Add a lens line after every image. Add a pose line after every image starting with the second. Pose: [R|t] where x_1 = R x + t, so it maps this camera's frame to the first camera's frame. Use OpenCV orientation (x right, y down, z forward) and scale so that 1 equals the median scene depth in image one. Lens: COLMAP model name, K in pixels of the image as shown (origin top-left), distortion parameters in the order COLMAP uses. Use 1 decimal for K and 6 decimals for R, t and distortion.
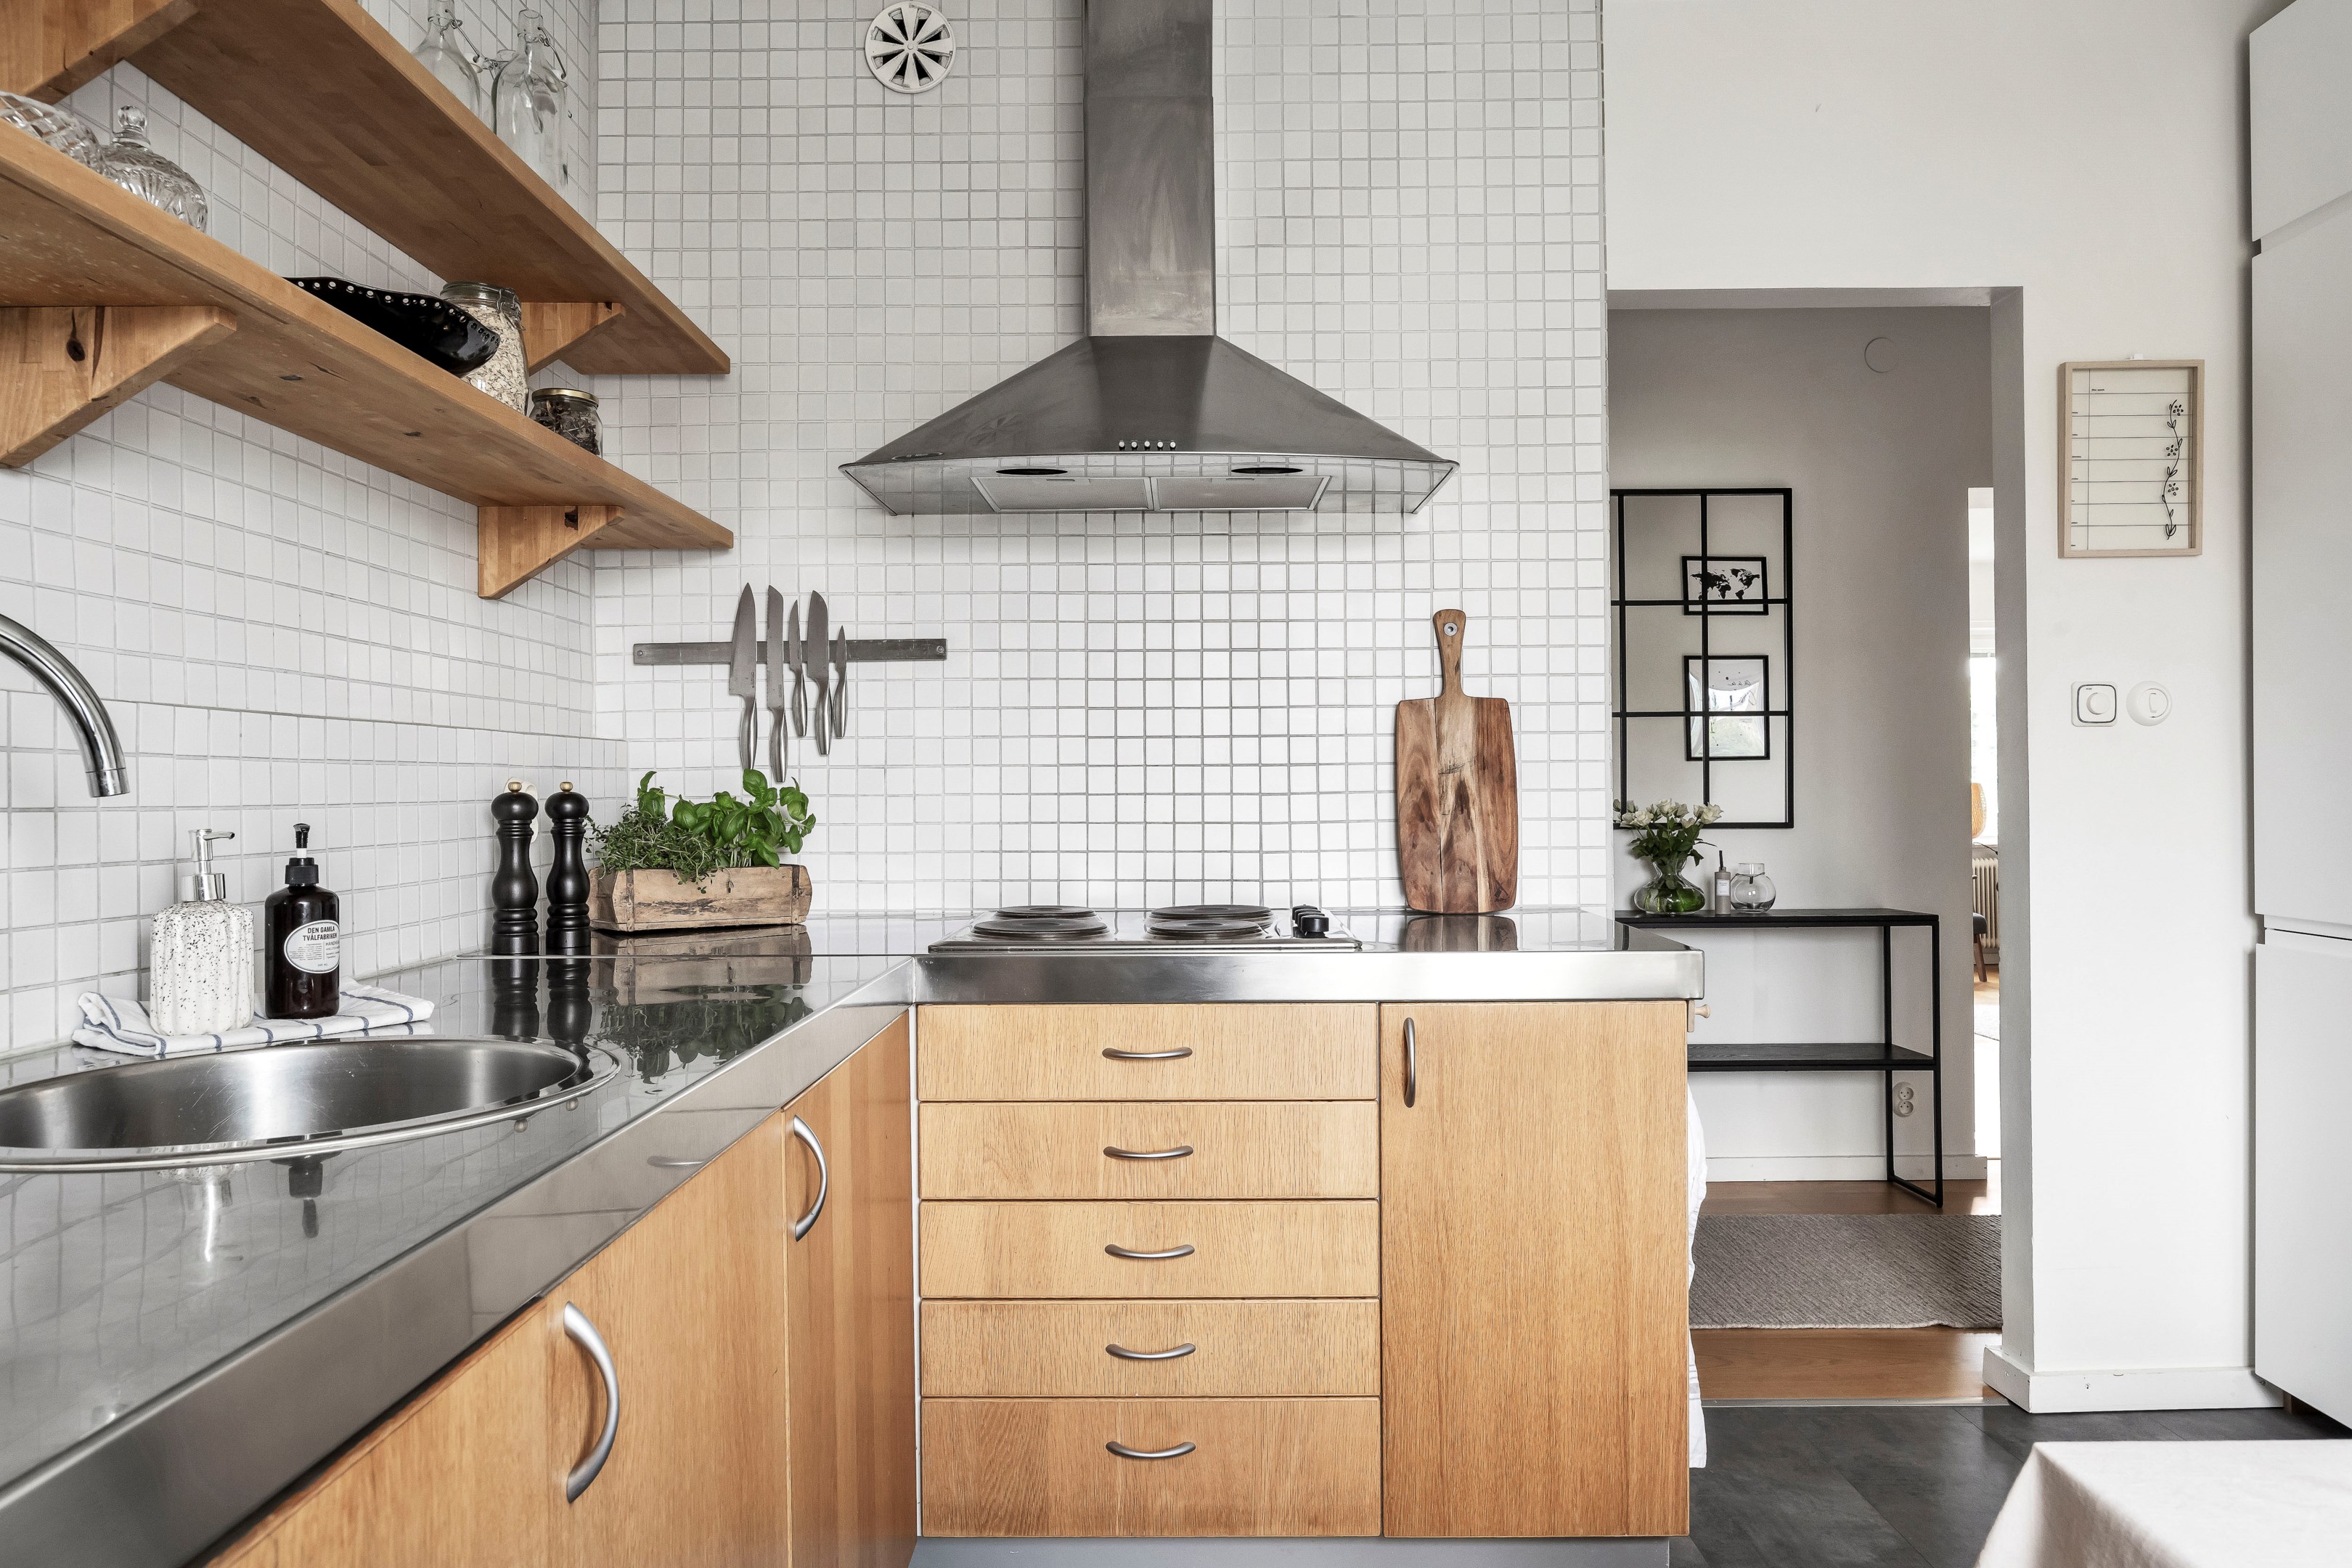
lens RADIAL K [[1519.9, 0, 1182.5], [0, 1519.9, 782.1], [0, 0, 1]] dist [-0.015072, 0.004361]
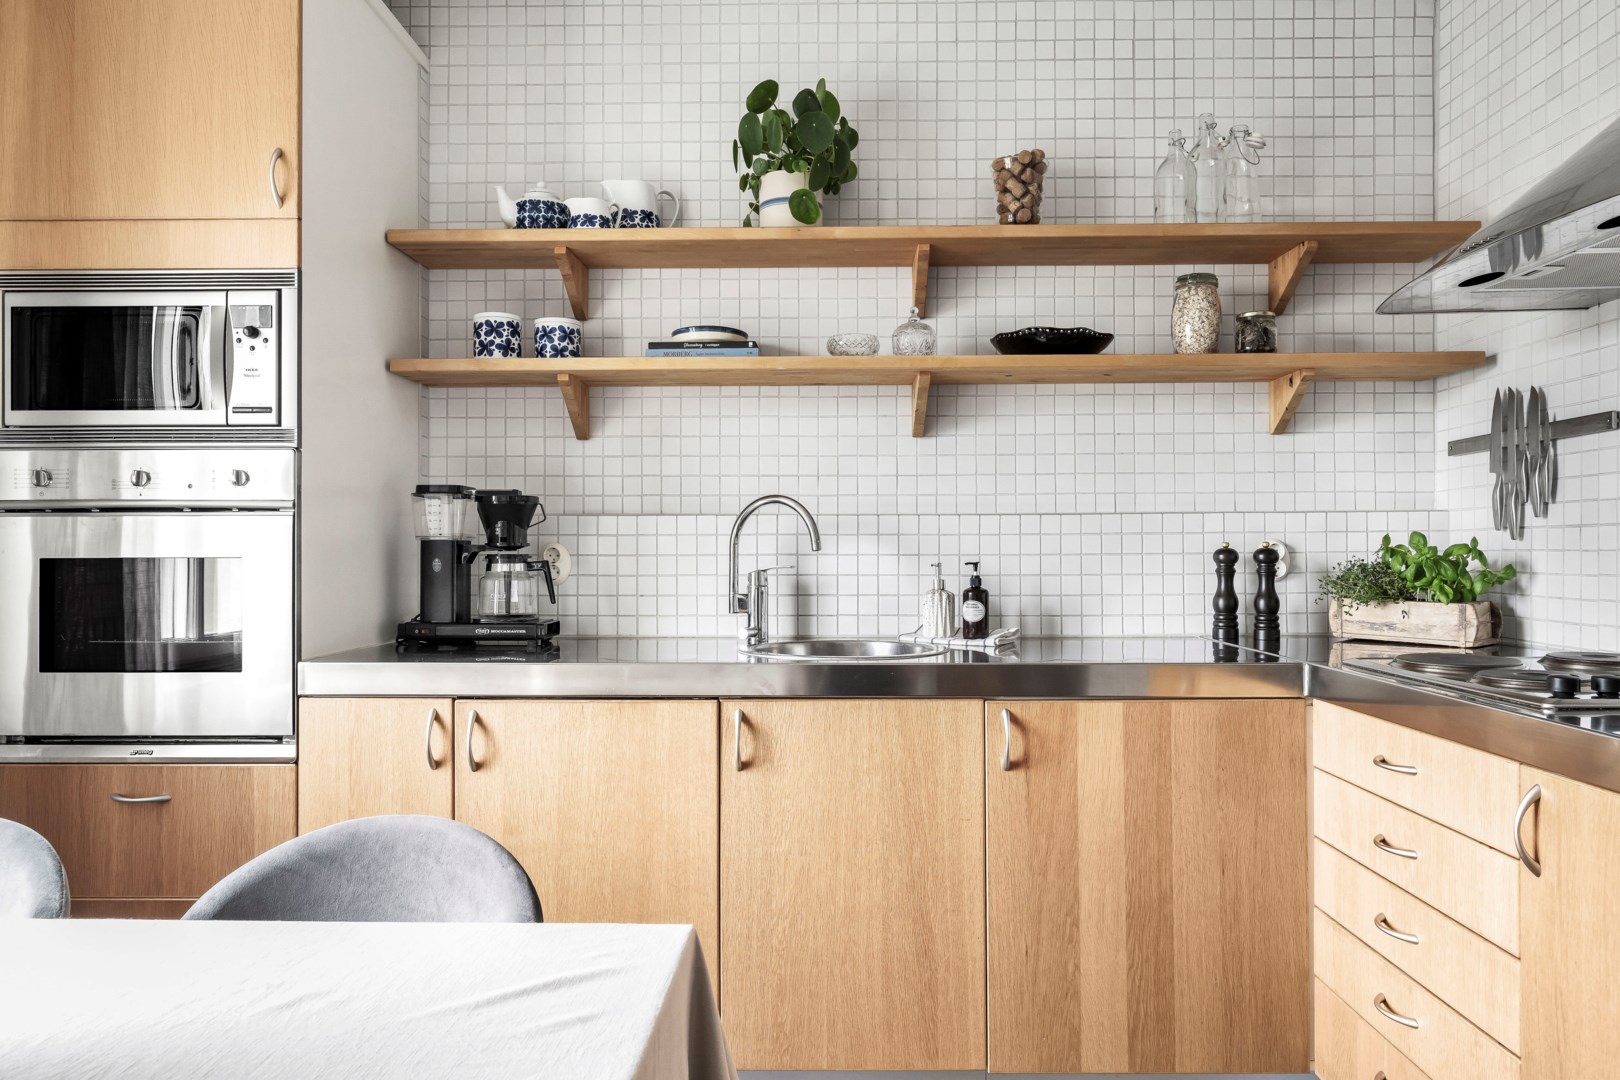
lens RADIAL K [[1046.8, 0, 813.8], [0, 1046.8, 551.4], [0, 0, 1]] dist [-0.015072, 0.004361]
pose [[-0.007965, 0.005868, -0.999951, 0.615493], [0.008831, 0.999944, 0.005797, -0.000312], [0.999929, -0.008784, -0.008016, 0.415148]]
